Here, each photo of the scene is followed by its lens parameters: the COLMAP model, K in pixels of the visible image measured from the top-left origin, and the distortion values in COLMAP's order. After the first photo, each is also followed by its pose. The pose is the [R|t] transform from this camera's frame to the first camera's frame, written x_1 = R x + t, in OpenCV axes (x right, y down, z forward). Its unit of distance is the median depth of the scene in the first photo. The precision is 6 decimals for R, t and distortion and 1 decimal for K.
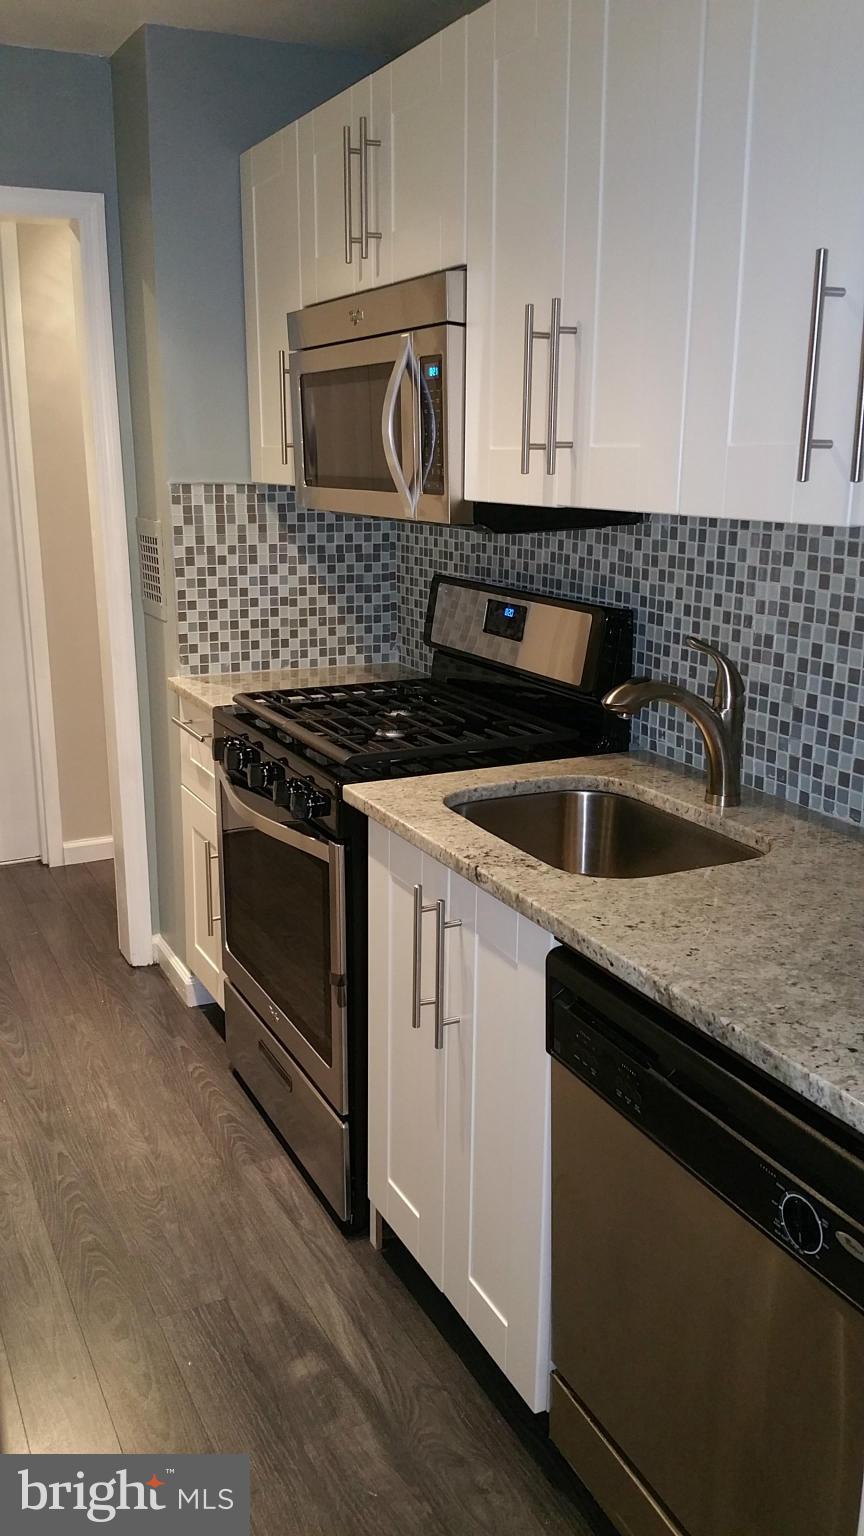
lens RADIAL K [[1280.4, 0, 428.8], [0, 1280.4, 758.0], [0, 0, 1]] dist [0.110455, 0.013584]
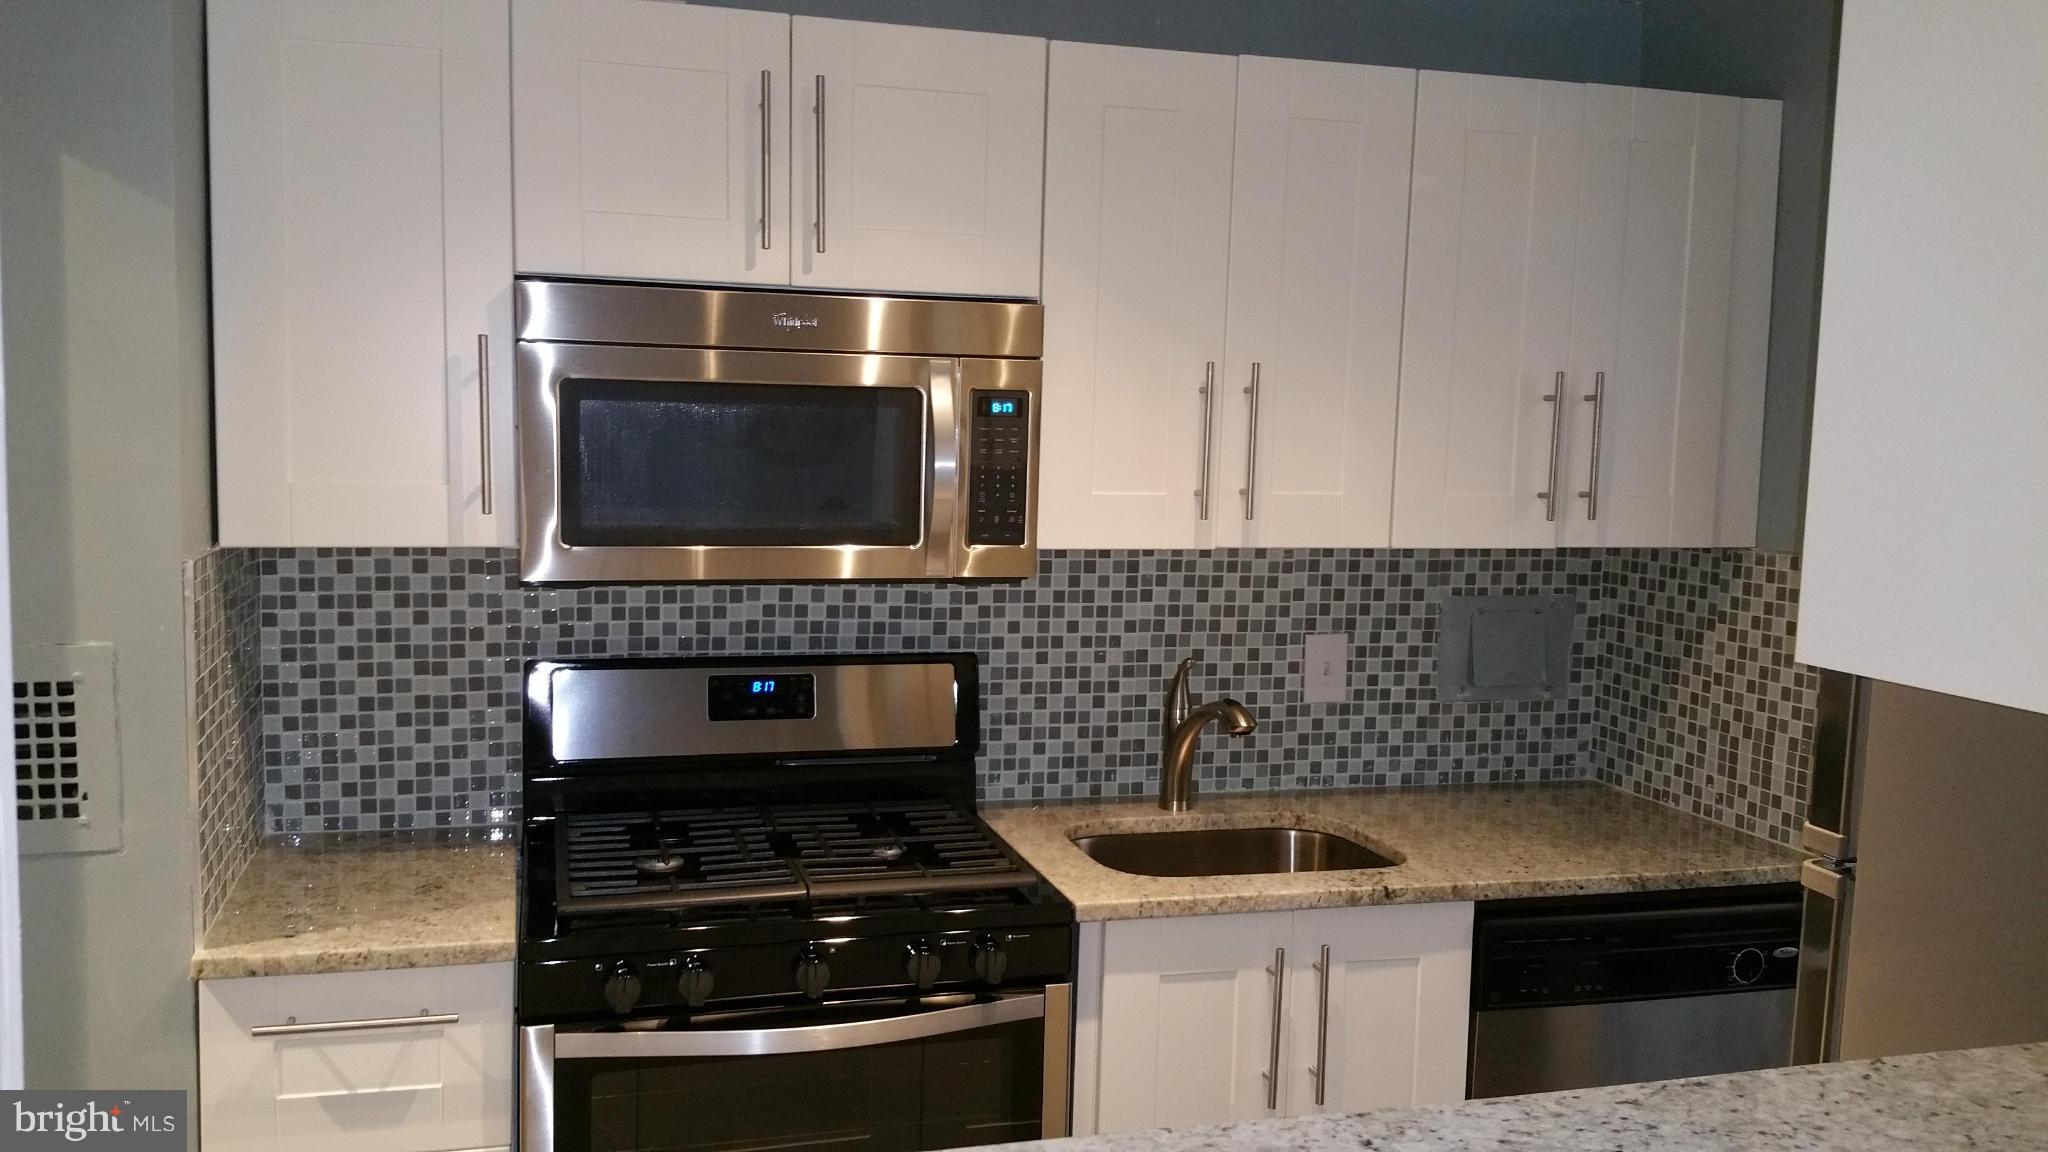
lens RADIAL K [[1707.2, 0, 1021.3], [0, 1707.2, 587.5], [0, 0, 1]] dist [0.110455, 0.013584]
pose [[0.150393, -0.098807, 0.983676, -1.154157], [0.207086, 0.976068, 0.066381, -0.261283], [-0.966694, 0.193722, 0.167256, 0.839485]]
